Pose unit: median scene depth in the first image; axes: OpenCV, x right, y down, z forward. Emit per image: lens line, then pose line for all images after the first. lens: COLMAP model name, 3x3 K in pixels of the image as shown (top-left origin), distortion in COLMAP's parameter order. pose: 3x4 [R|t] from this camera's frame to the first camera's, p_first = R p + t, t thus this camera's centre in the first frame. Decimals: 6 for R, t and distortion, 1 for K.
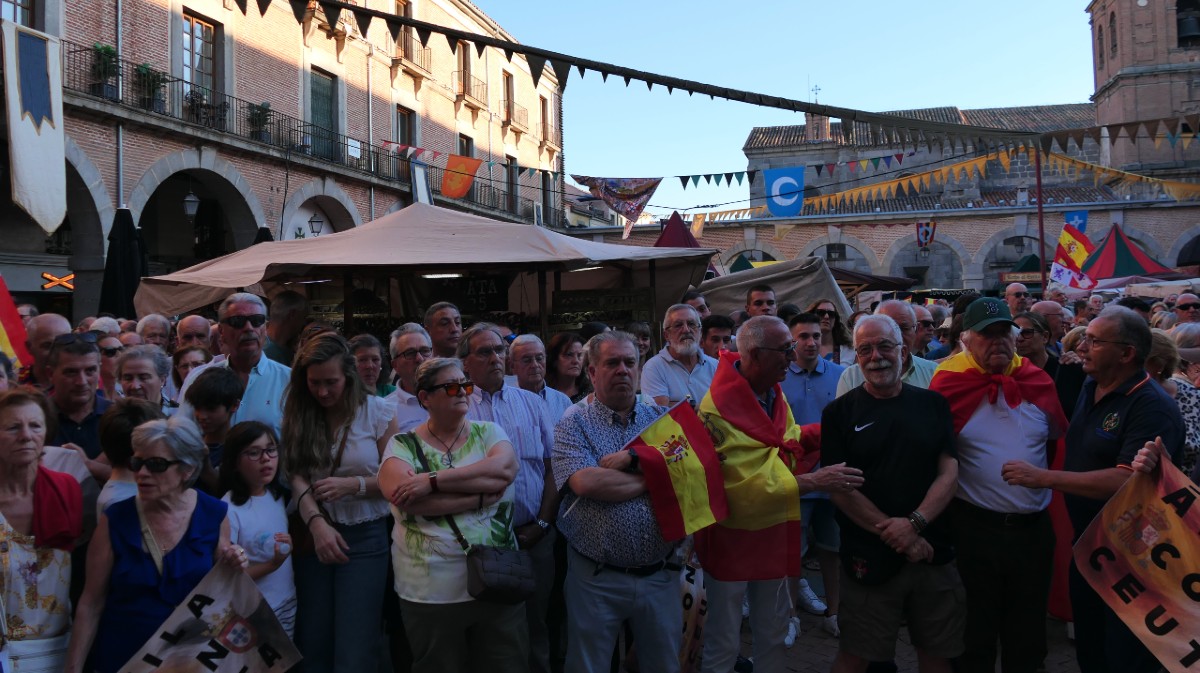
lens RADIAL K [[928.9, 0, 600.3], [0, 928.9, 273.6], [0, 0, 1]] dist [0.015516, 0.003604]
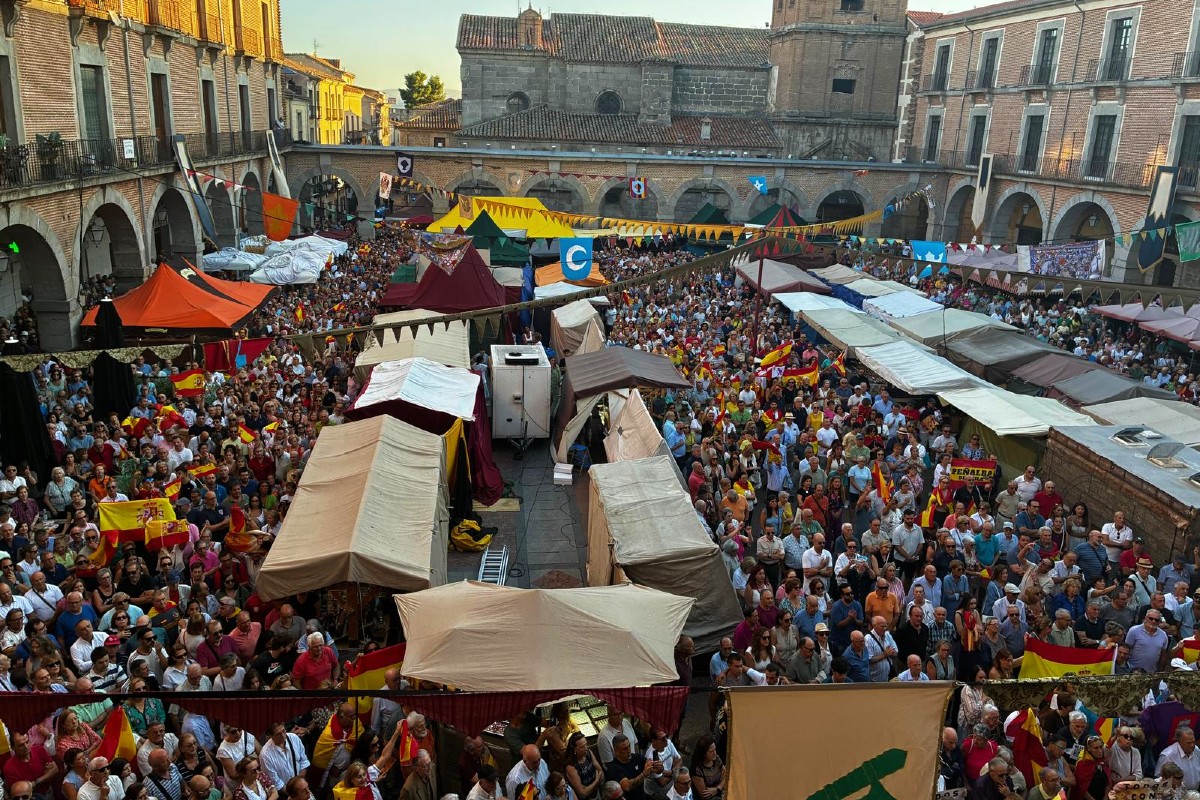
lens RADIAL K [[917.9, 0, 600.0], [0, 917.9, 400.0], [0, 0, 1]] dist [0.008357, 0.007316]
pose [[0.934917, -0.045709, 0.351910, -0.176988], [-0.071239, 0.947307, 0.312304, -0.253314], [-0.347641, -0.317048, 0.882398, -0.112154]]
